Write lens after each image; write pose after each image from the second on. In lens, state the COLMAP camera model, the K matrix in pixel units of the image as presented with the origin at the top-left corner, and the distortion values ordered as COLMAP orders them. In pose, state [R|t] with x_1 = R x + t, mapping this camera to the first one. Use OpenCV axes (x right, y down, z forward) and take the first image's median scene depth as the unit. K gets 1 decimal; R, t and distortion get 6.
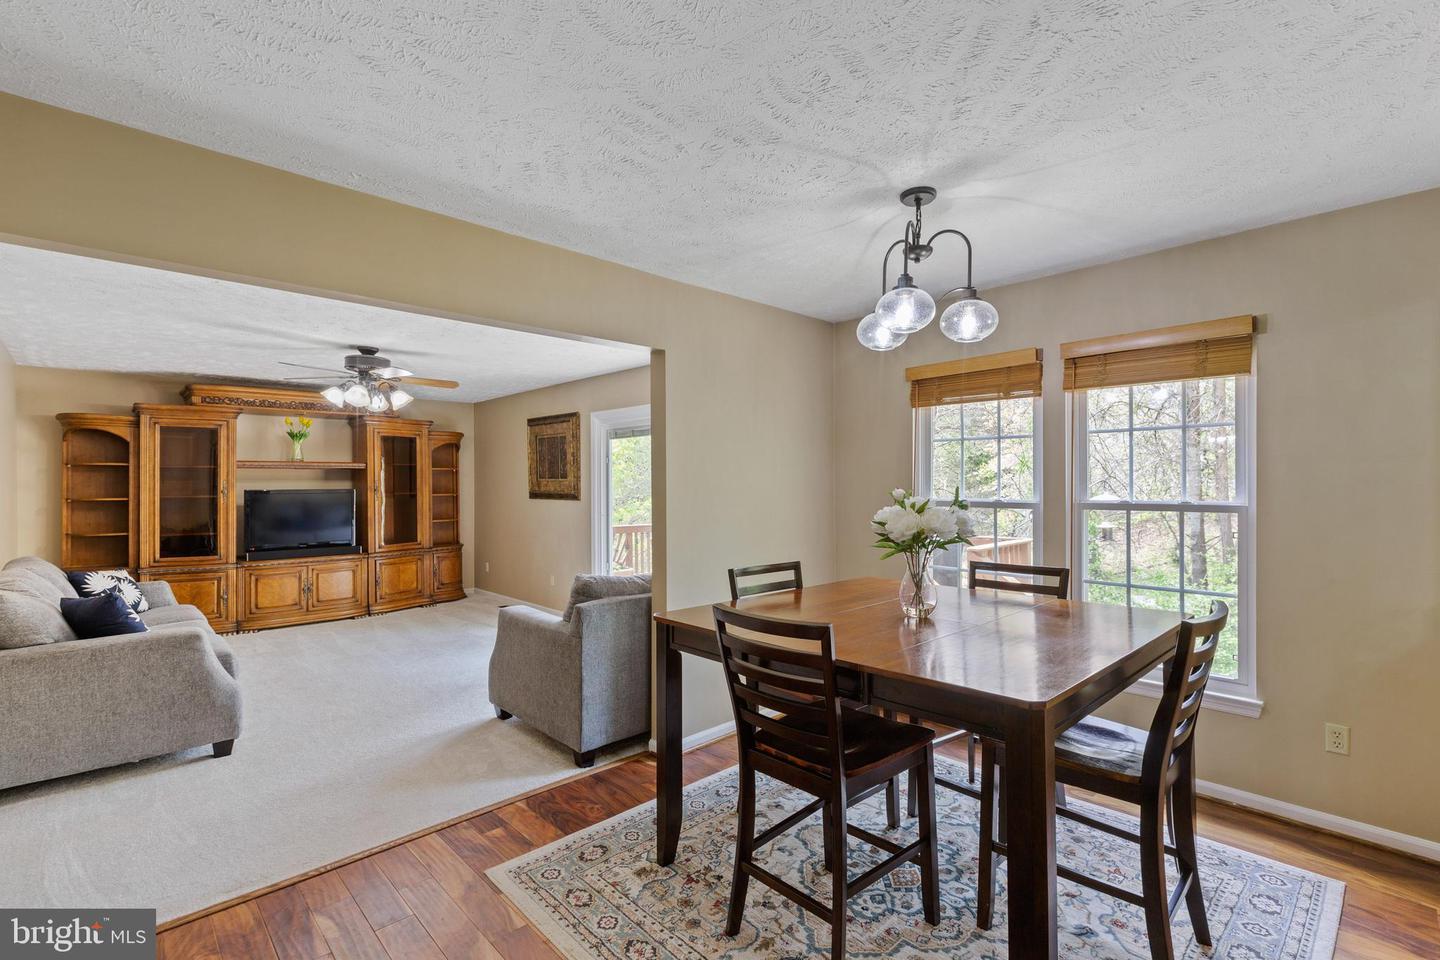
lens RADIAL K [[649.1, 0, 715.9], [0, 649.1, 485.7], [0, 0, 1]] dist [0.005970, -0.001262]
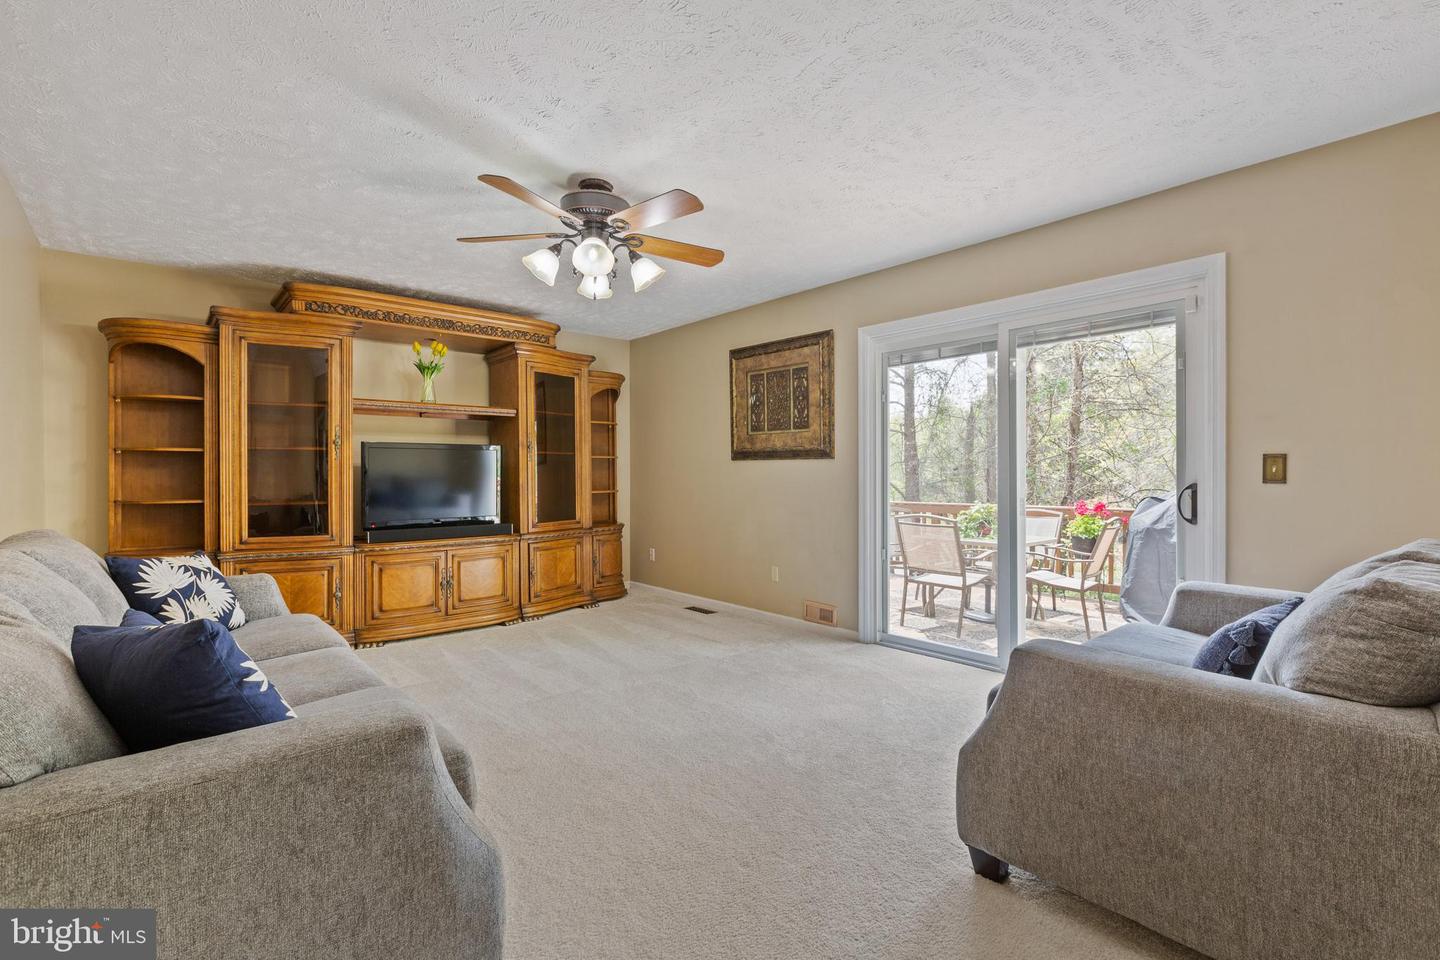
lens RADIAL K [[649.1, 0, 727.7], [0, 649.1, 479.9], [0, 0, 1]] dist [0.005970, -0.001262]
pose [[0.999185, 0.002016, -0.040315, -0.314798], [-0.001655, 0.999958, 0.008998, 0.042117], [0.040332, -0.008924, 0.999146, 0.330126]]
